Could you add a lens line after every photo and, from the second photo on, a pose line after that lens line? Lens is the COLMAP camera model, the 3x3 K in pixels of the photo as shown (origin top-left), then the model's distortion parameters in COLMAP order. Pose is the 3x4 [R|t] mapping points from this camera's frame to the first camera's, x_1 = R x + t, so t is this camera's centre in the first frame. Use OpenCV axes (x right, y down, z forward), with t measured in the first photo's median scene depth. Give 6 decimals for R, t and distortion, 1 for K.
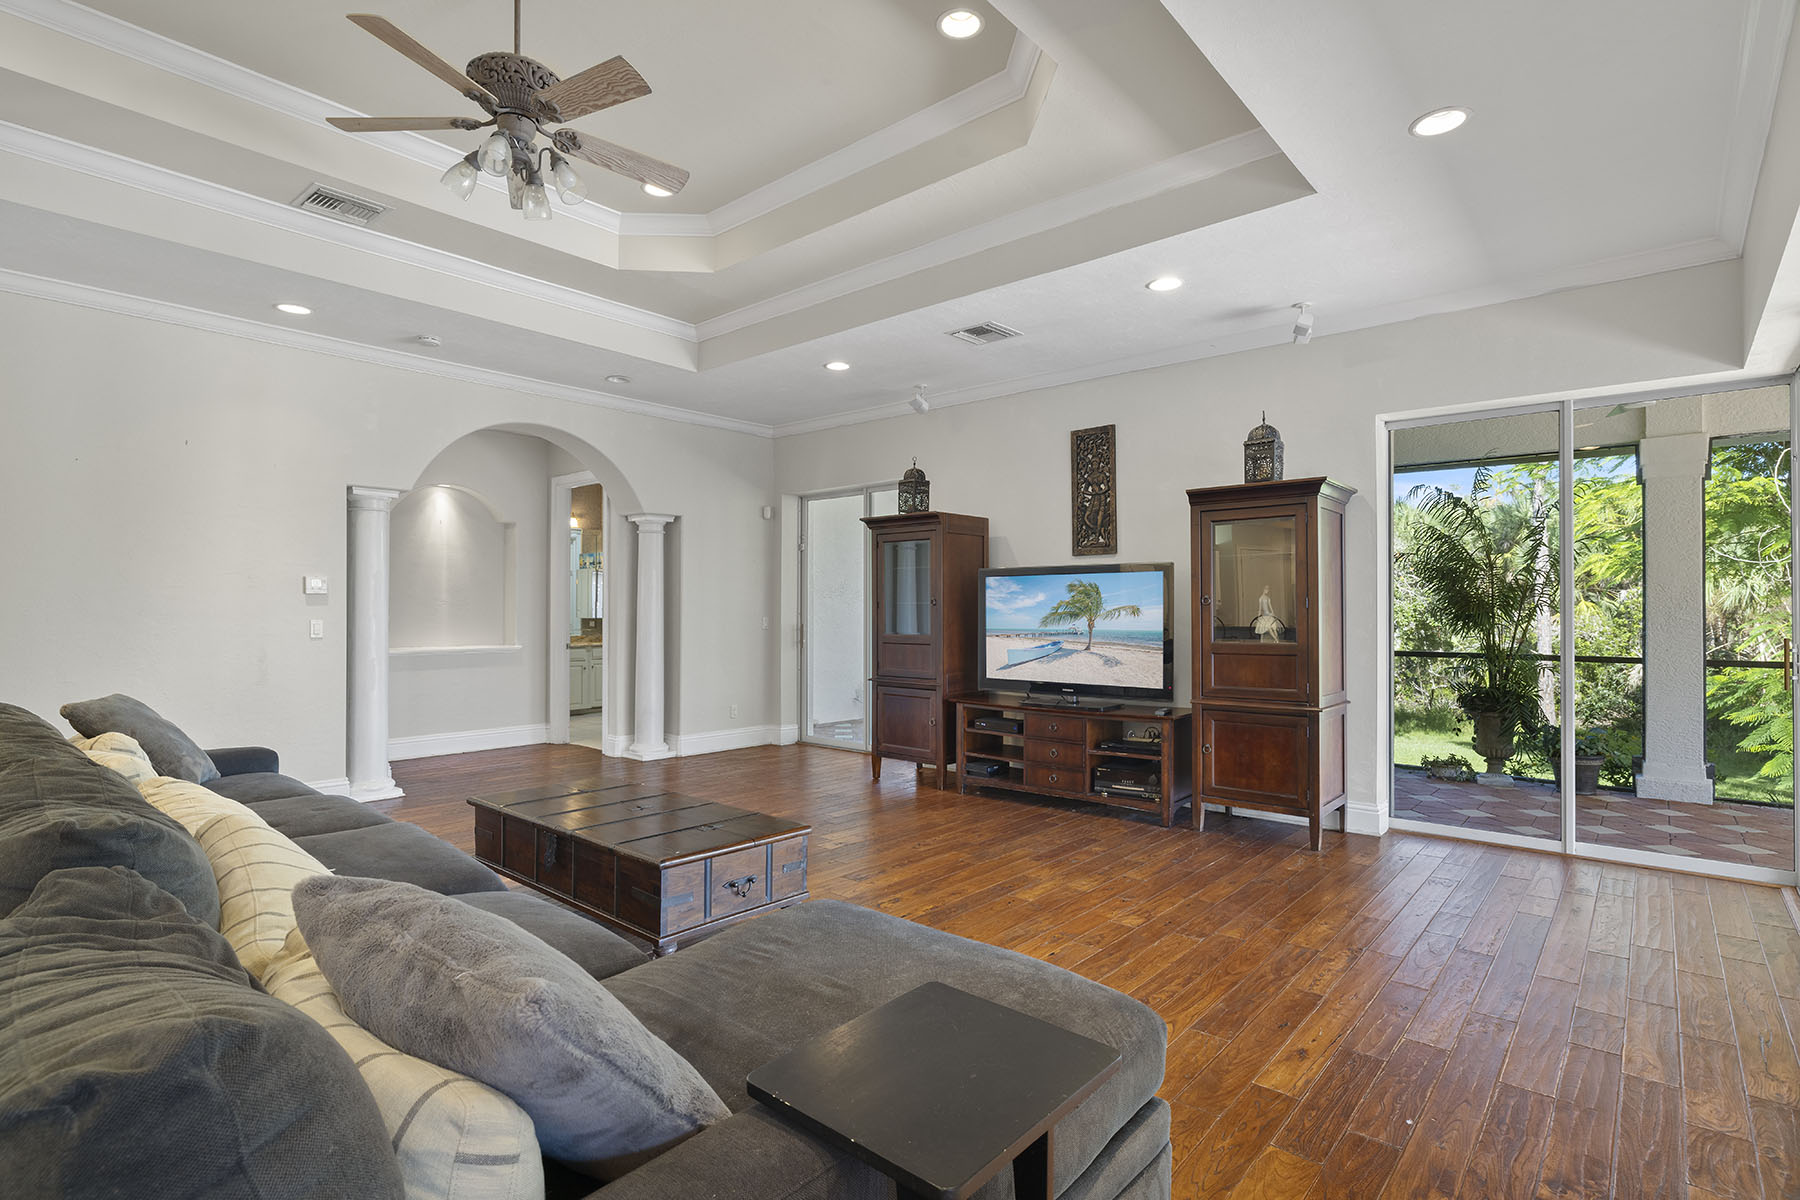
lens RADIAL K [[874.8, 0, 900.0], [0, 874.8, 600.0], [0, 0, 1]] dist [0.000192, 0.000091]
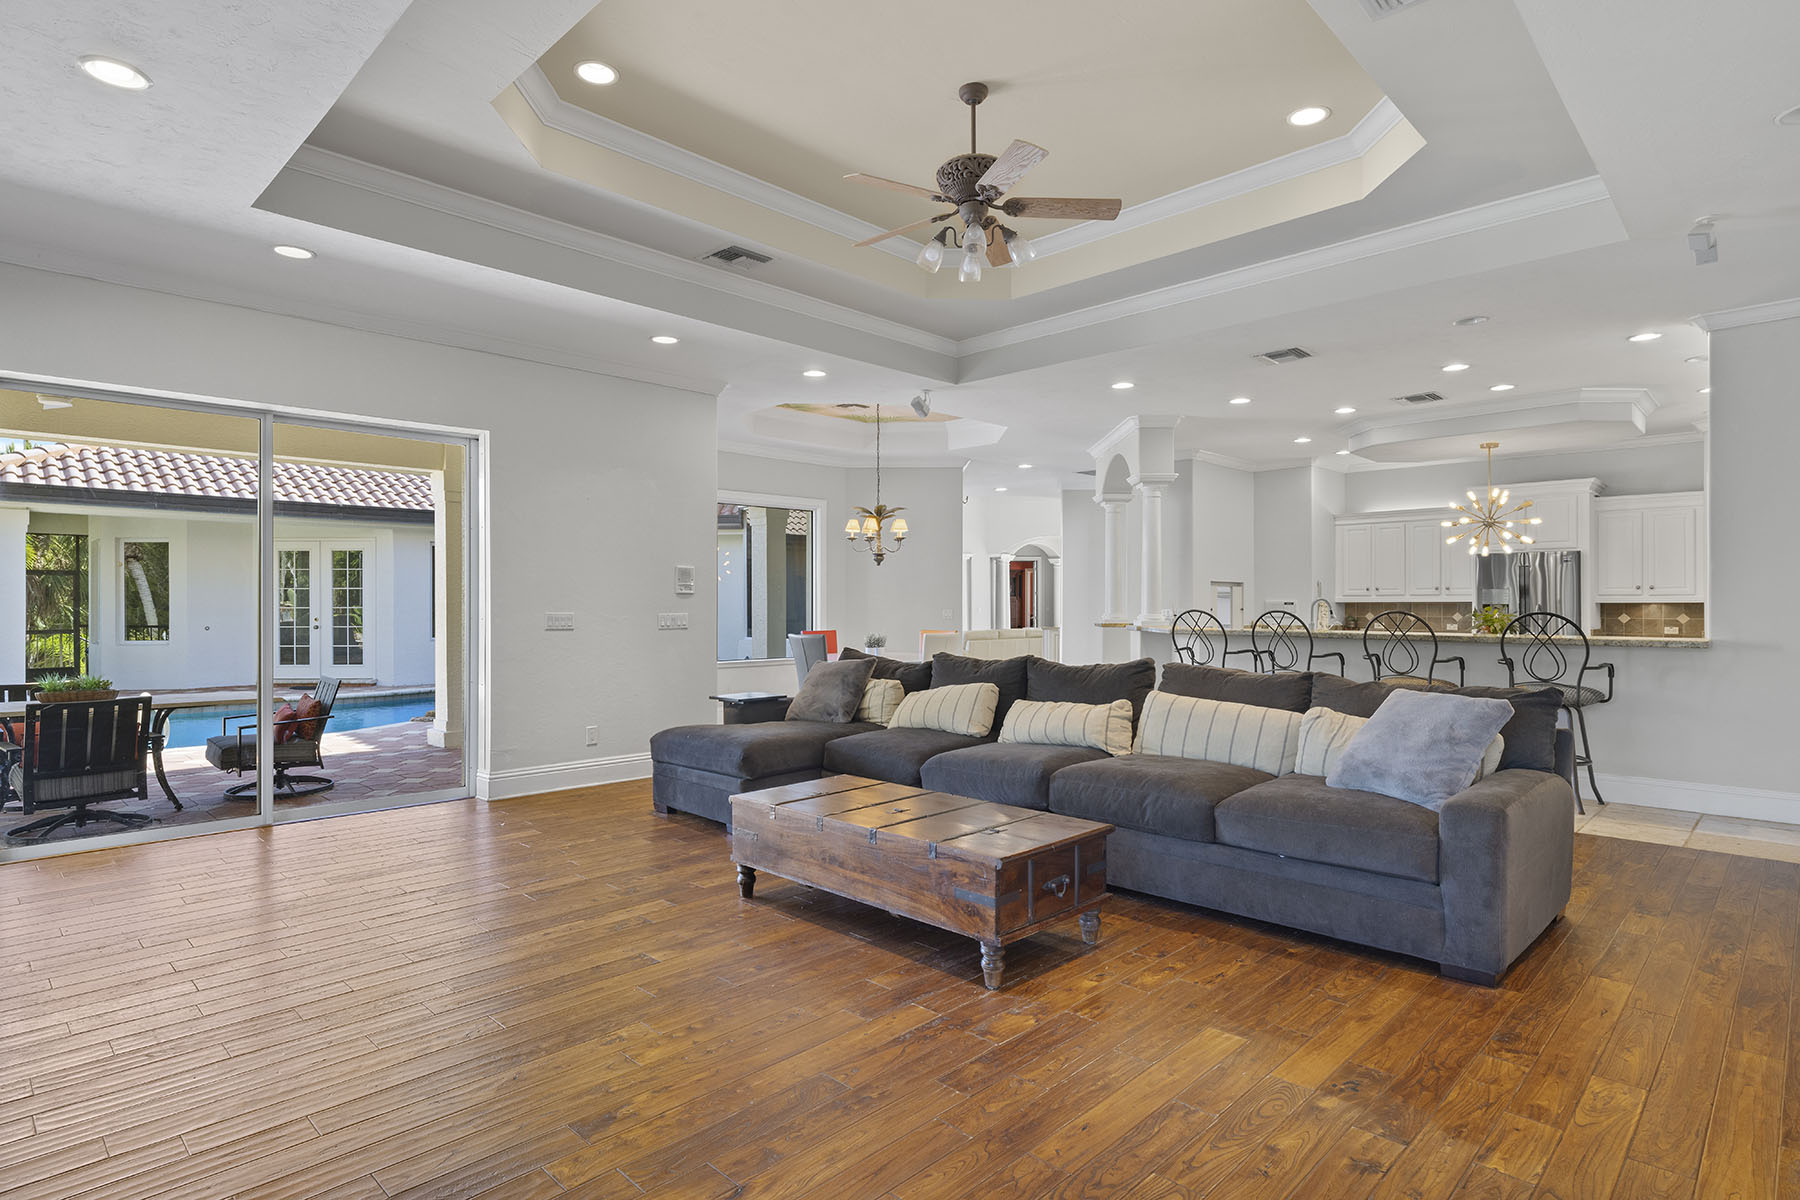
lens RADIAL K [[936.2, 0, 900.0], [0, 936.2, 600.0], [0, 0, 1]] dist [0.002133, 0.000264]
pose [[-0.998303, -0.000705, 0.058222, -0.218985], [-0.001722, 0.999847, -0.017418, 0.015013], [-0.058201, -0.017489, -0.998152, 1.231164]]
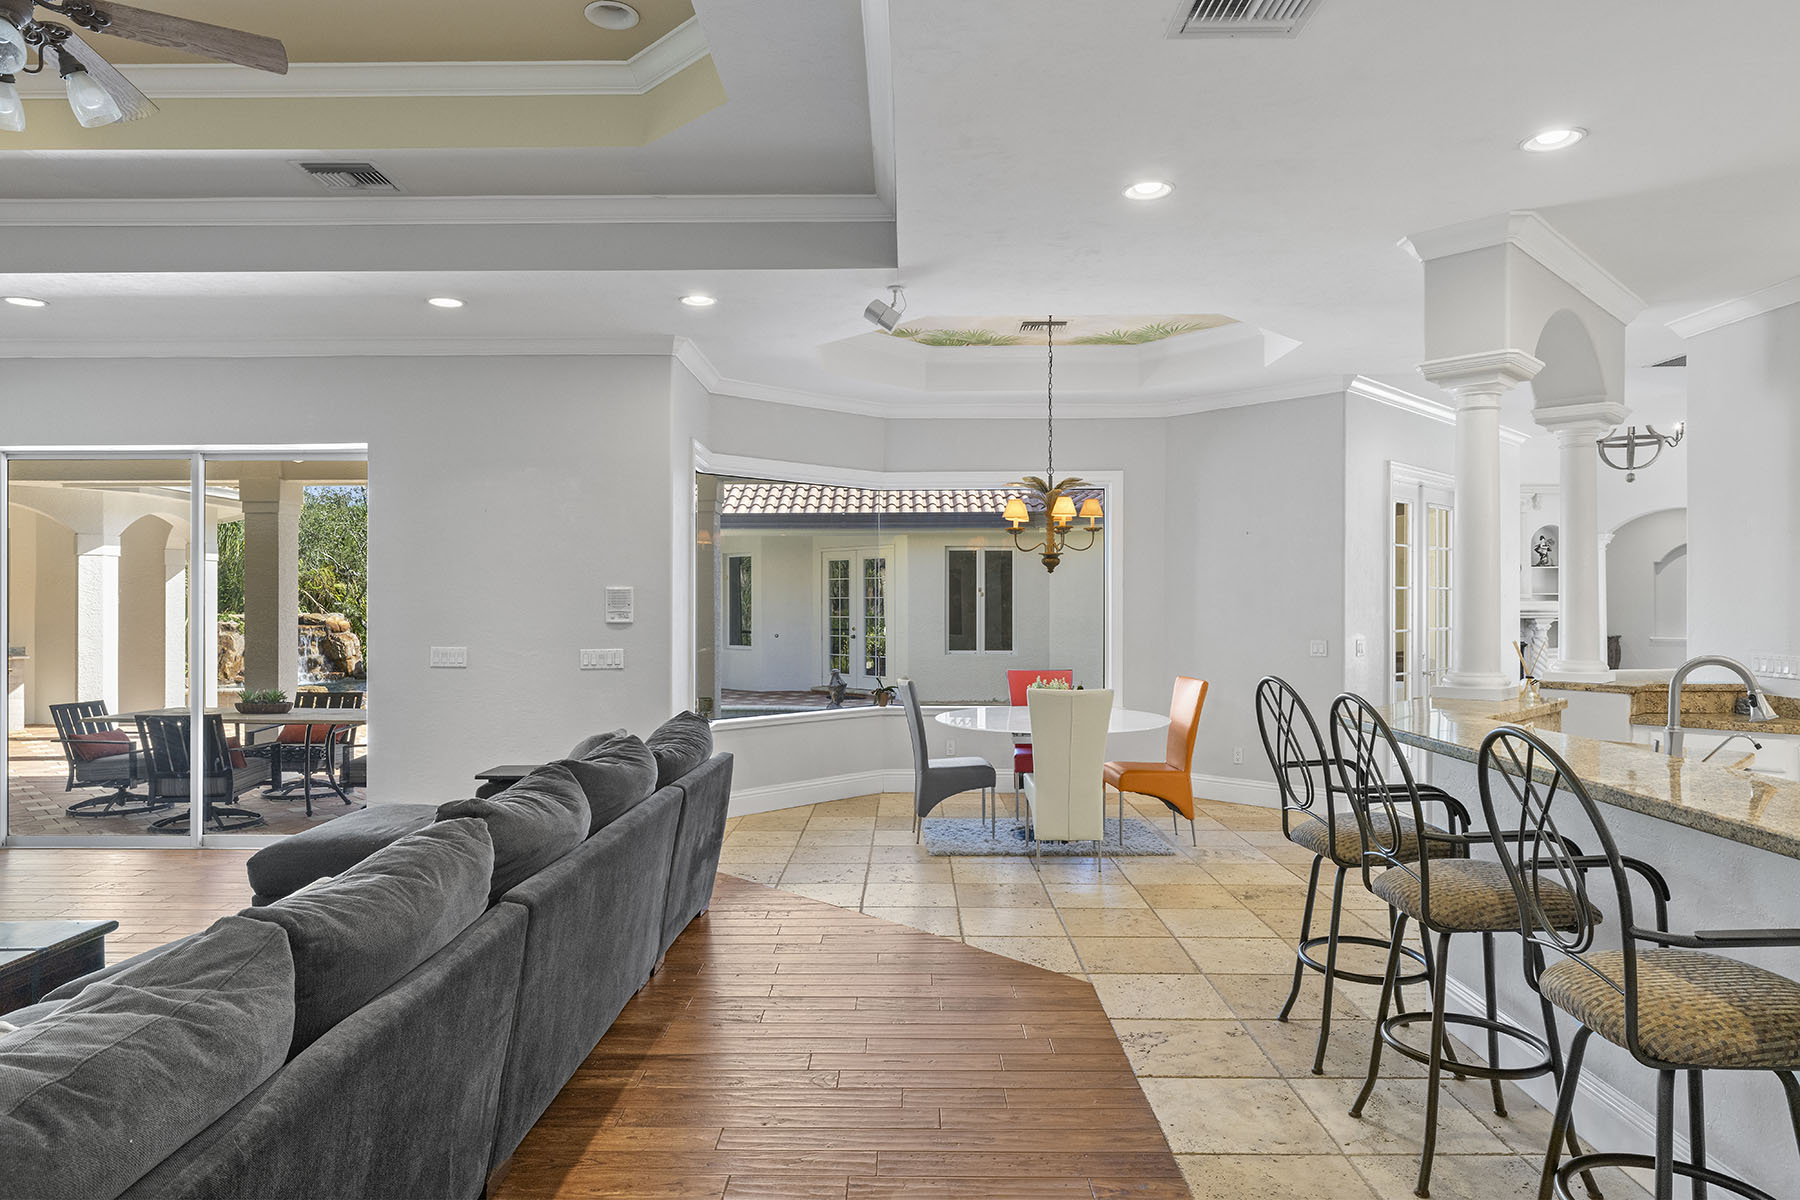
lens RADIAL K [[1083.2, 0, 900.0], [0, 1083.2, 600.0], [0, 0, 1]] dist [-0.002975, 0.000374]
pose [[-0.649184, 0.000805, 0.760631, -0.847166], [-0.010283, 0.999899, -0.009835, -0.028306], [-0.760561, -0.014207, -0.649110, 0.535401]]
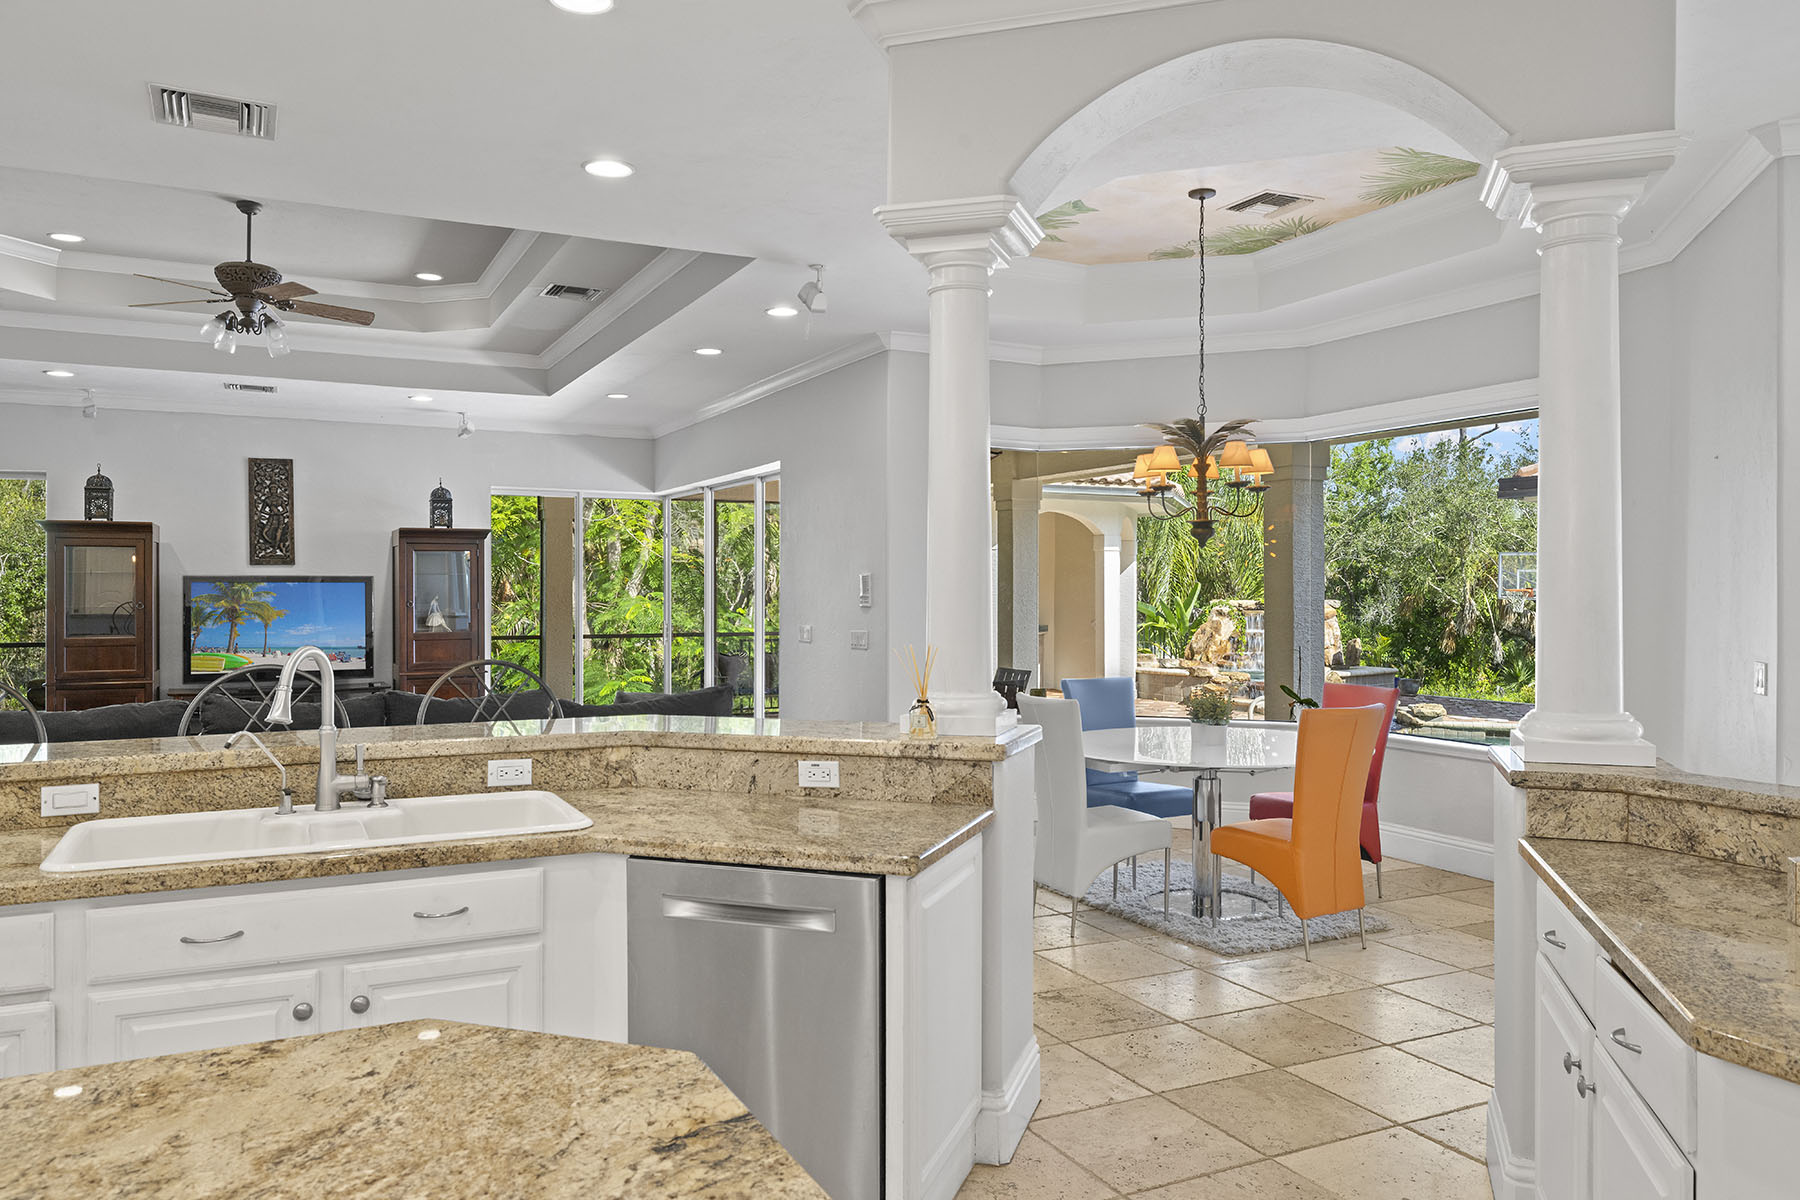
lens RADIAL K [[1263.0, 0, 896.2], [0, 1263.0, 589.9], [0, 0, 1]] dist [-0.004530, -0.003582]
pose [[0.386803, -0.001525, 0.922161, -1.062400], [-0.012910, 0.999892, 0.007069, -0.041197], [-0.922072, -0.014639, 0.386741, -0.467547]]
